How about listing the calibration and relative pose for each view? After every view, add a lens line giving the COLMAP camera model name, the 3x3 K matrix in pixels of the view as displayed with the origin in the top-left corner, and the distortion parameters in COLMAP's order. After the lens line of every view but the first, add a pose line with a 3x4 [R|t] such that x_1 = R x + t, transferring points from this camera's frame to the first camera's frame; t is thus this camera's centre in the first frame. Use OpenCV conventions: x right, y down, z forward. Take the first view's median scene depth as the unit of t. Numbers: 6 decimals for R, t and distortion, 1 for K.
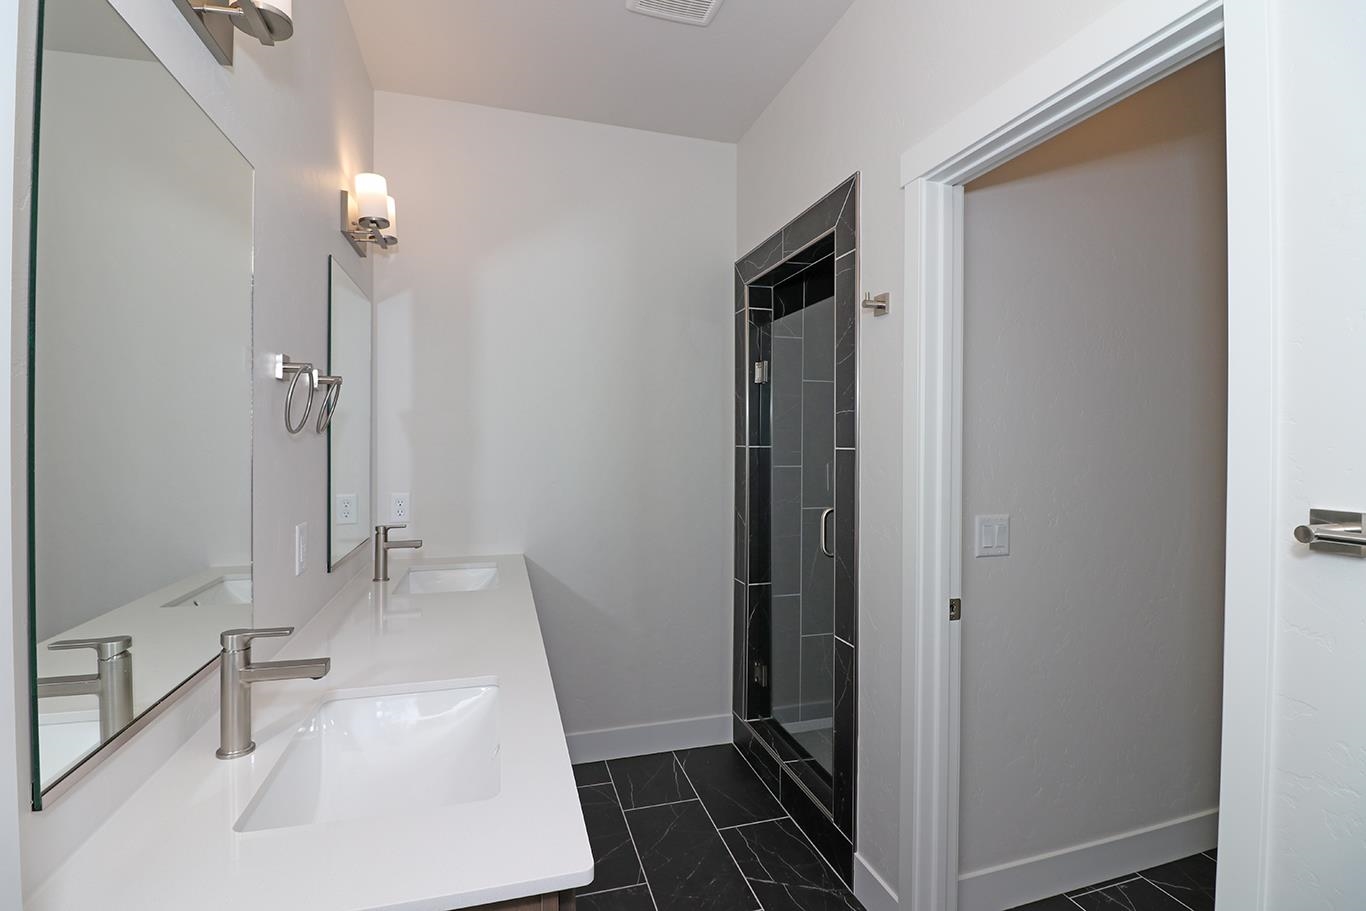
lens RADIAL K [[627.9, 0, 678.6], [0, 627.9, 439.6], [0, 0, 1]] dist [-0.002116, -0.011860]
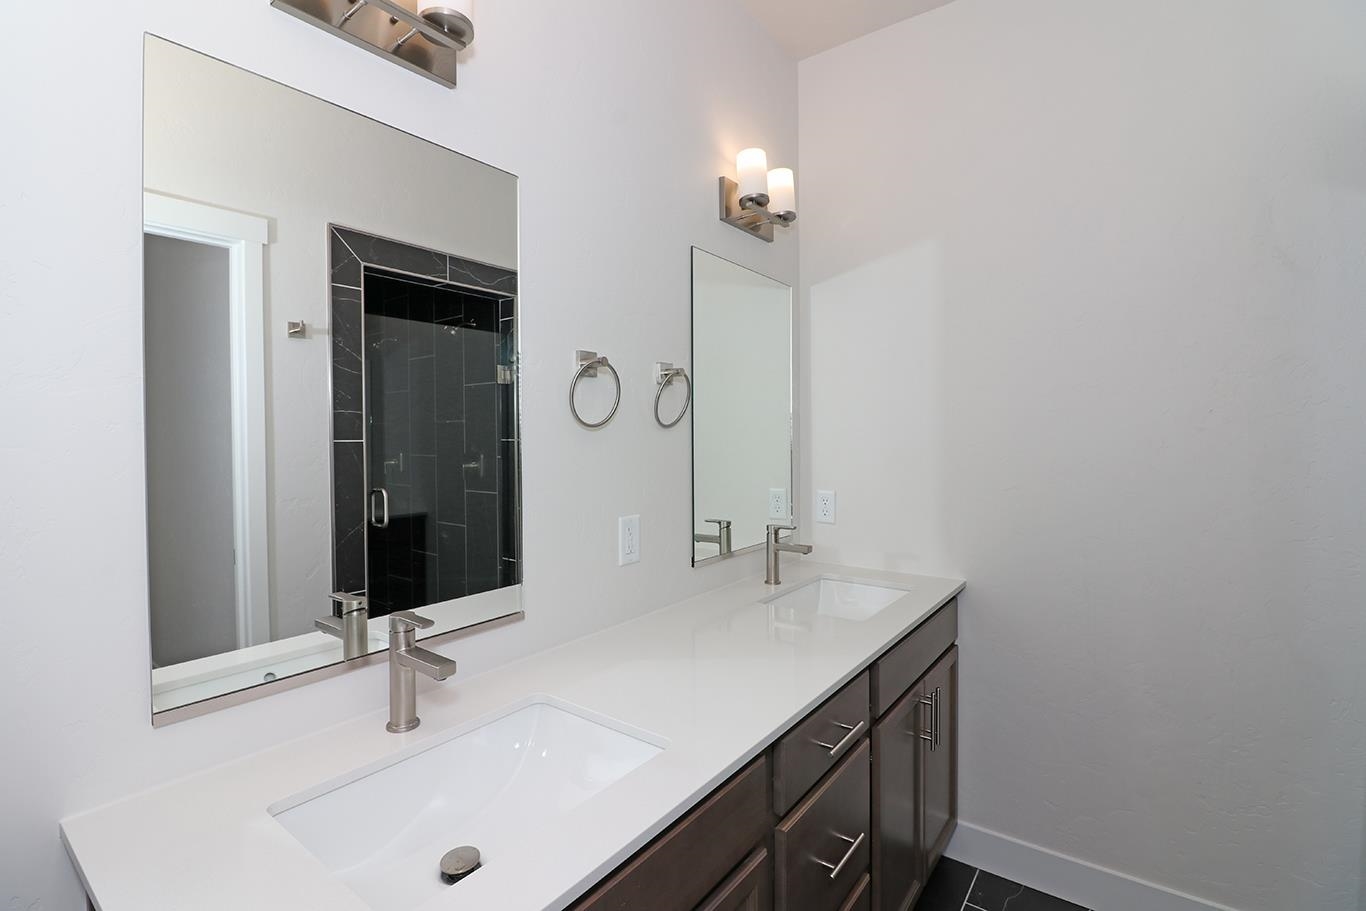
lens RADIAL K [[626.5, 0, 680.0], [0, 626.5, 444.3], [0, 0, 1]] dist [-0.000233, -0.011995]
pose [[0.608268, 0.006821, -0.793703, 0.182084], [0.007859, 0.999862, 0.014616, 0.002242], [0.793693, -0.015128, 0.608130, 0.324103]]
